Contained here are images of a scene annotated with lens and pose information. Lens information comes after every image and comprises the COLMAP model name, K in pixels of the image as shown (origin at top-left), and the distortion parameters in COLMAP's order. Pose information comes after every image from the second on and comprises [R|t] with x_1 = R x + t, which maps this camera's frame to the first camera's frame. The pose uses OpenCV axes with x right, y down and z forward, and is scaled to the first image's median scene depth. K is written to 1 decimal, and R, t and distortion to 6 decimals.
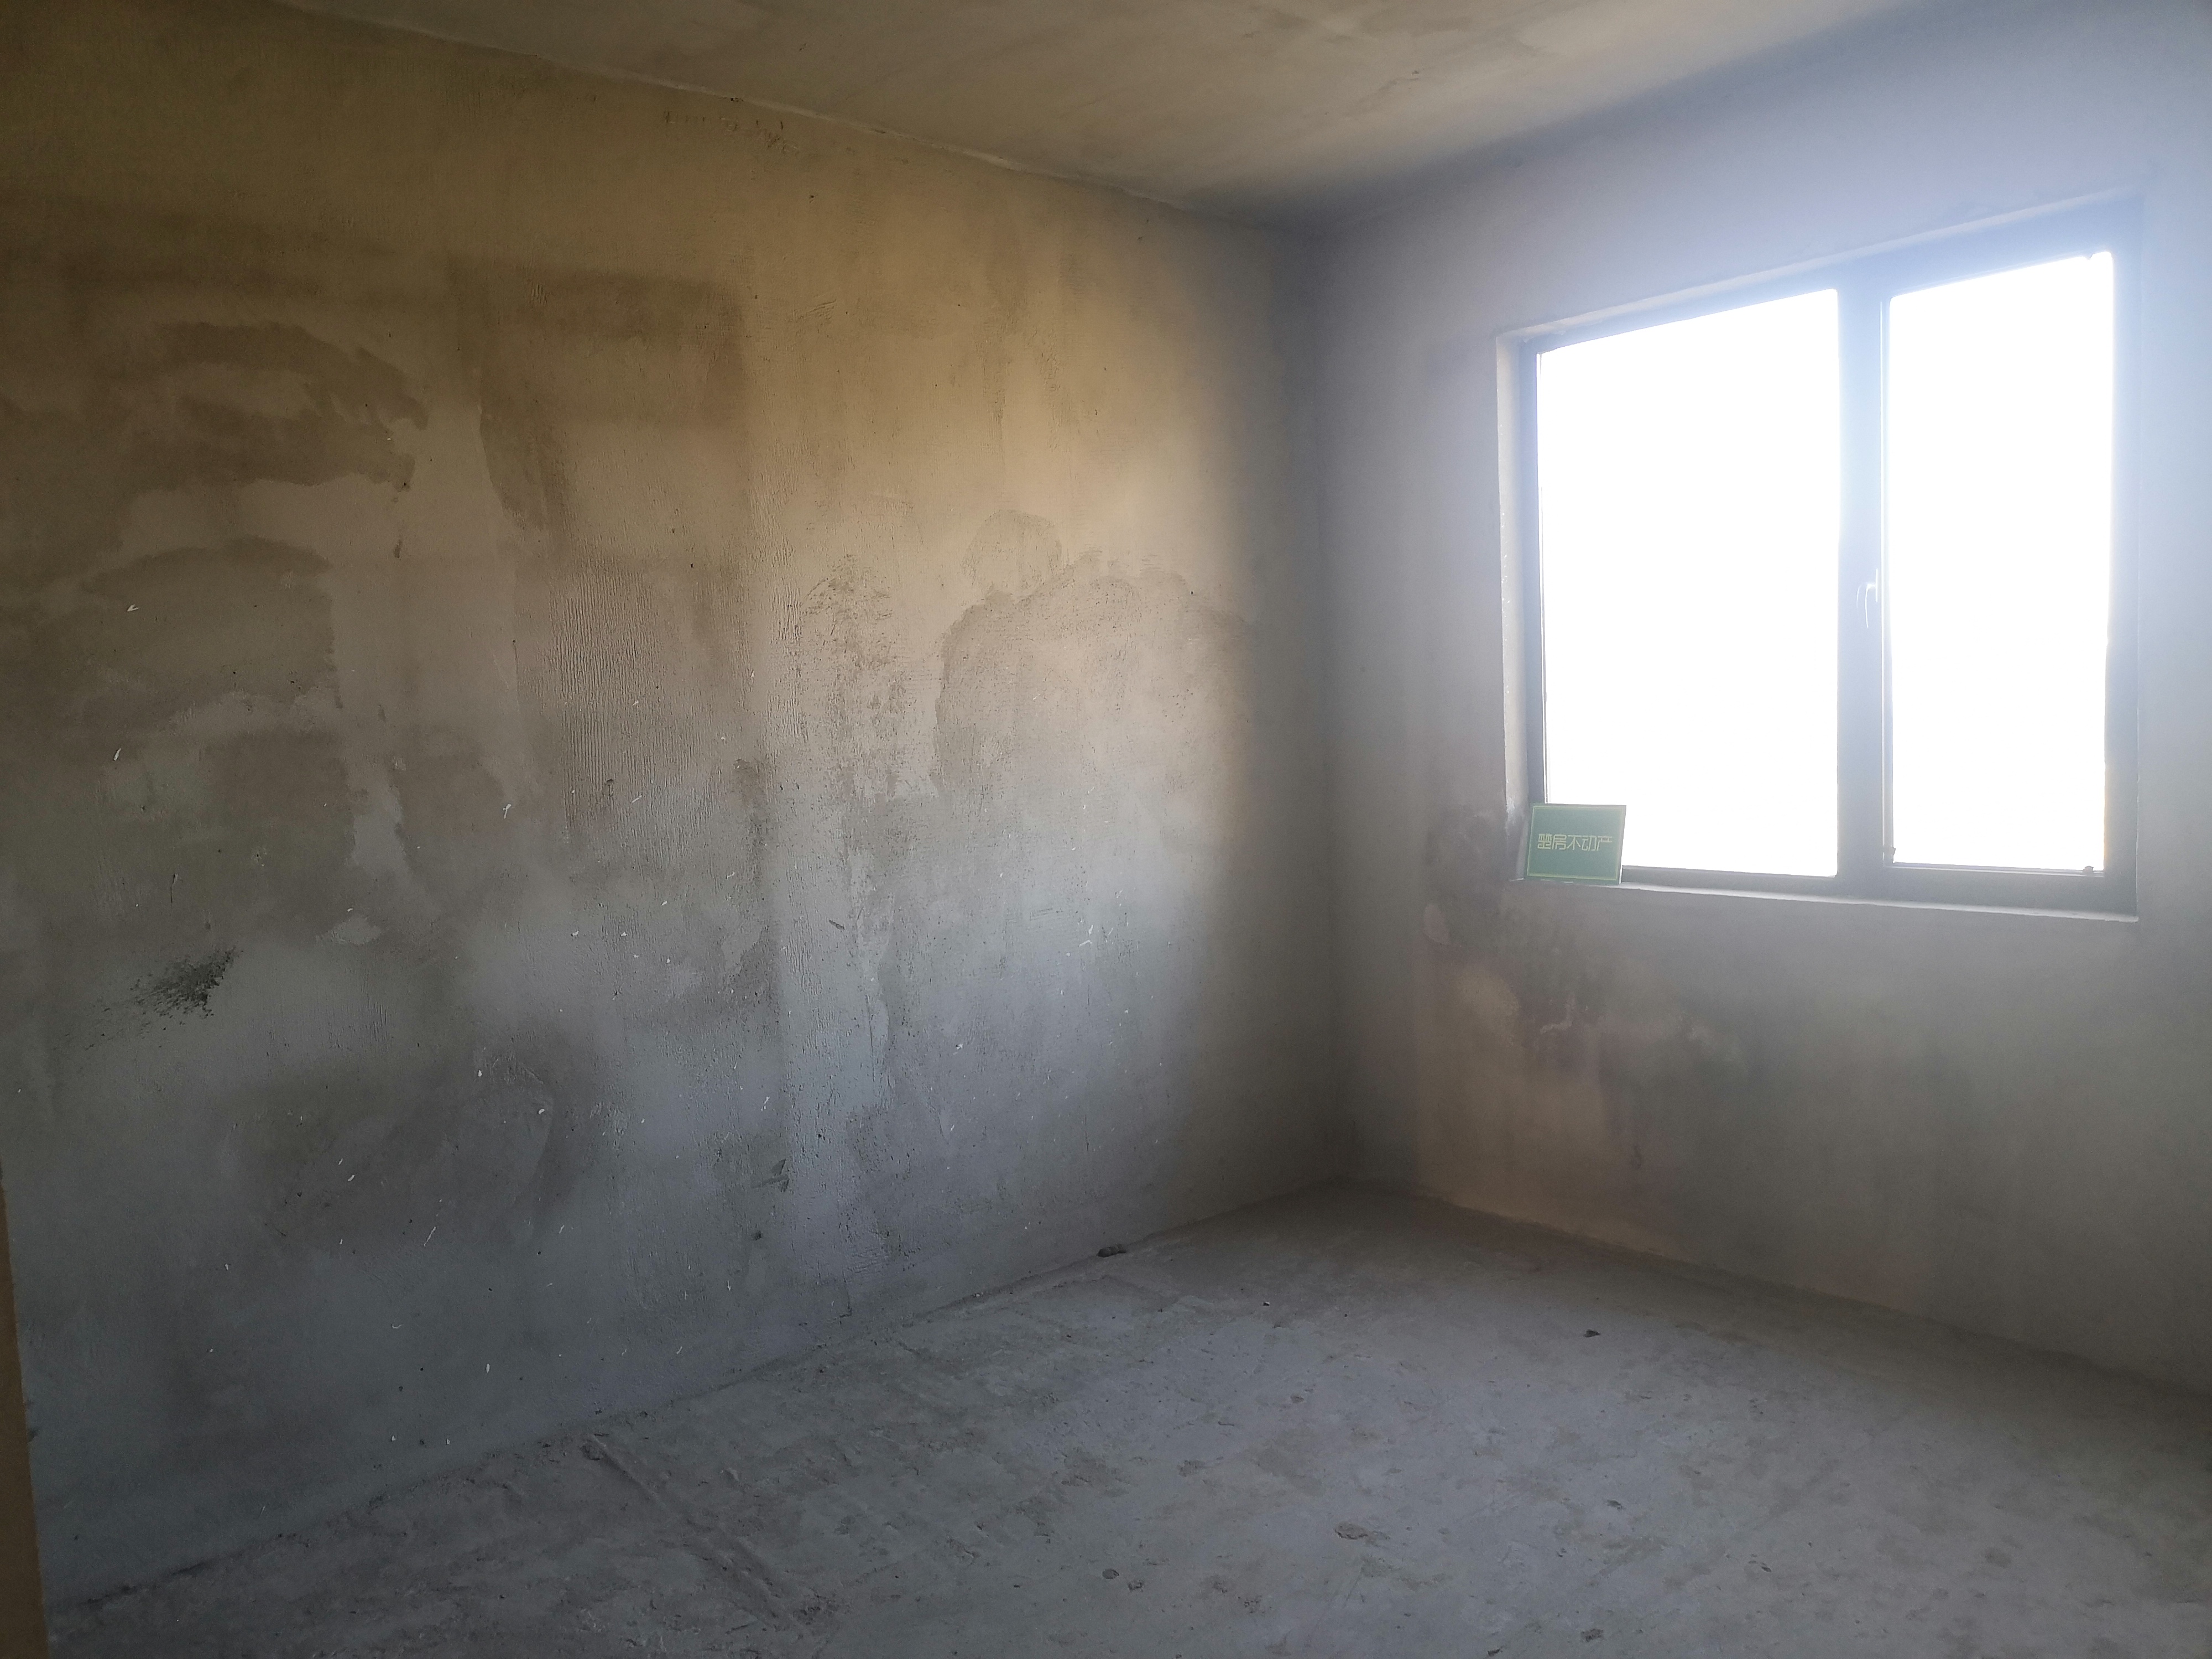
lens RADIAL K [[1670.2, 0, 1109.6], [0, 1670.2, 831.7], [0, 0, 1]] dist [0.024475, -0.002496]
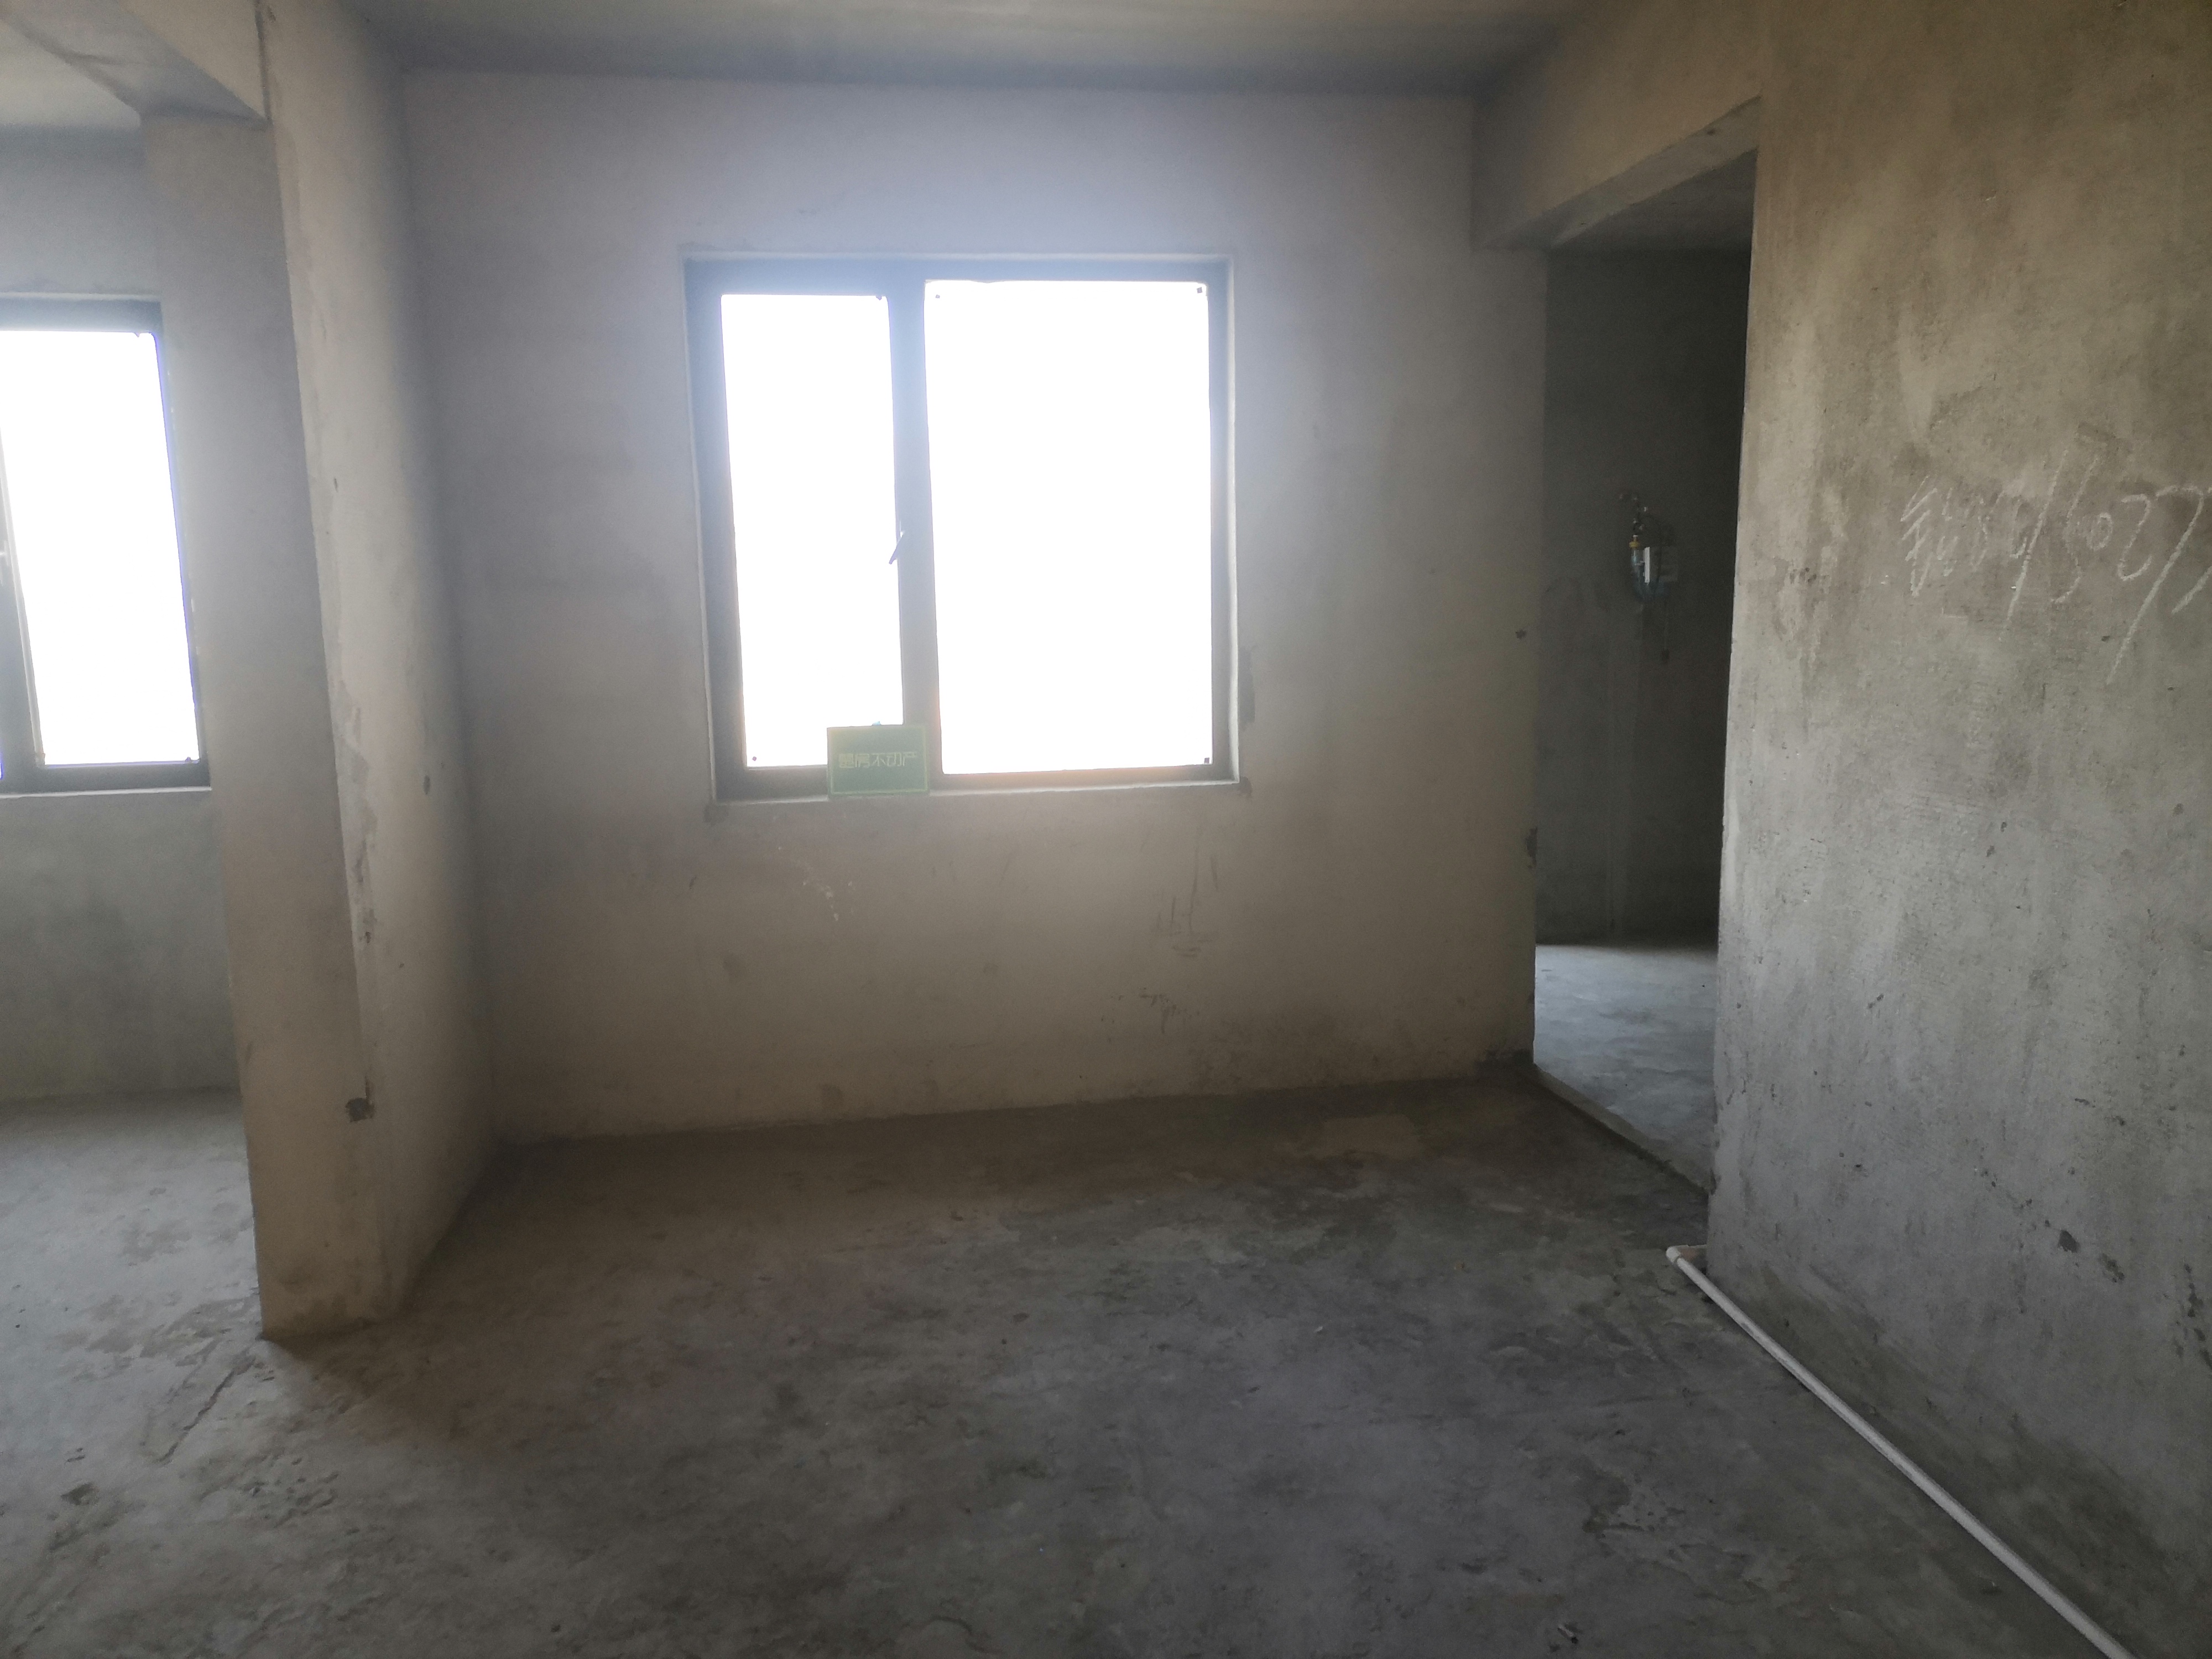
lens RADIAL K [[1670.2, 0, 1112.5], [0, 1670.2, 836.5], [0, 0, 1]] dist [0.024475, -0.002496]
pose [[0.548266, -0.113493, 0.828567, -0.140726], [0.055468, 0.993502, 0.099382, -0.008632], [-0.834463, -0.008529, 0.550999, -0.337946]]
